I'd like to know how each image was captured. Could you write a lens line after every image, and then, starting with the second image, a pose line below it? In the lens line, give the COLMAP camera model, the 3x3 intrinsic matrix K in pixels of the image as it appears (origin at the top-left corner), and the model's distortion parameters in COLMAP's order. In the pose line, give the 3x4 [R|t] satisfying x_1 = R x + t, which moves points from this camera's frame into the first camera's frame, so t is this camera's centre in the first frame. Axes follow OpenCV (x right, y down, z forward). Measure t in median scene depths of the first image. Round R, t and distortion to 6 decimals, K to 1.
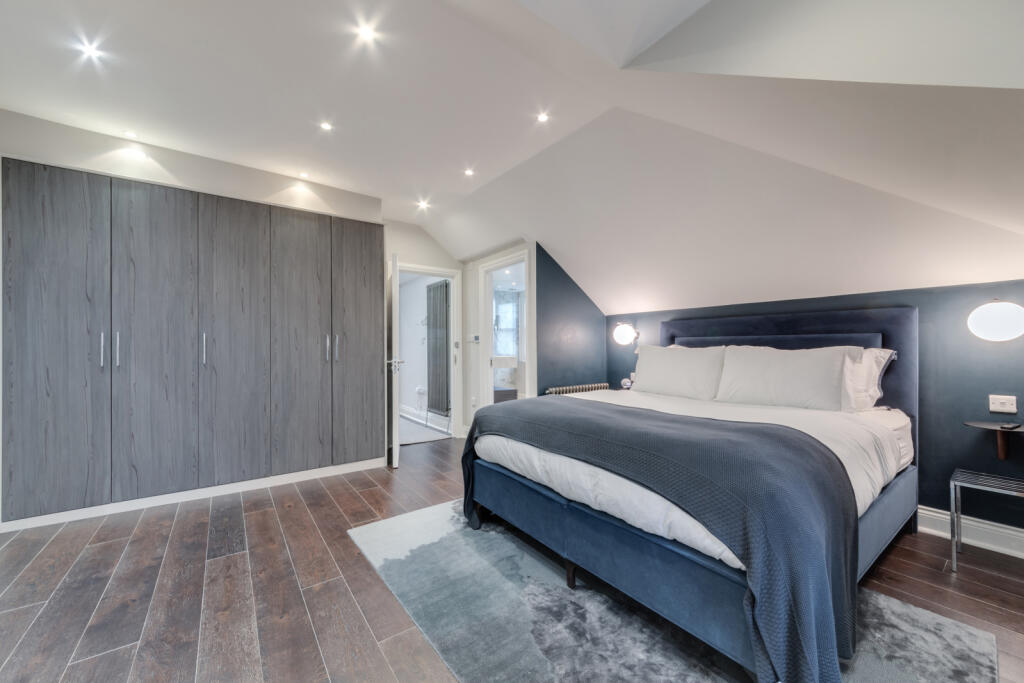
lens RADIAL K [[391.7, 0, 512.0], [0, 391.7, 341.5], [0, 0, 1]] dist [0.001849, 0.000150]
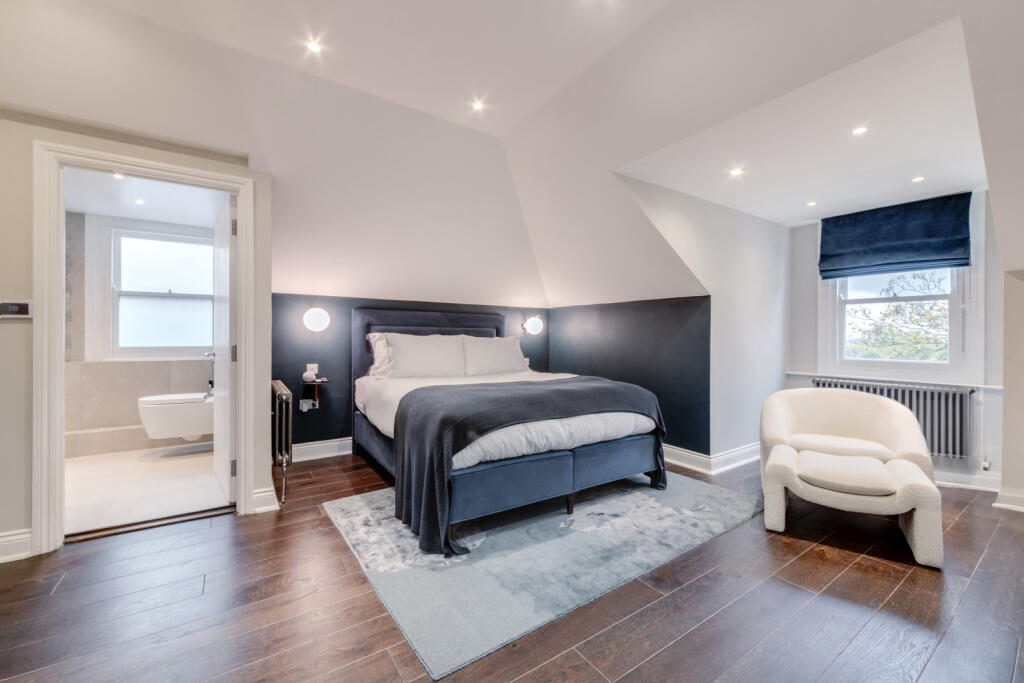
lens RADIAL K [[411.6, 0, 506.4], [0, 411.6, 341.6], [0, 0, 1]] dist [-0.000846, -0.000097]
pose [[0.054415, -0.006578, 0.998497, -0.927134], [-0.021148, 0.999746, 0.007739, 0.021677], [-0.998294, -0.021538, 0.054262, 0.844282]]
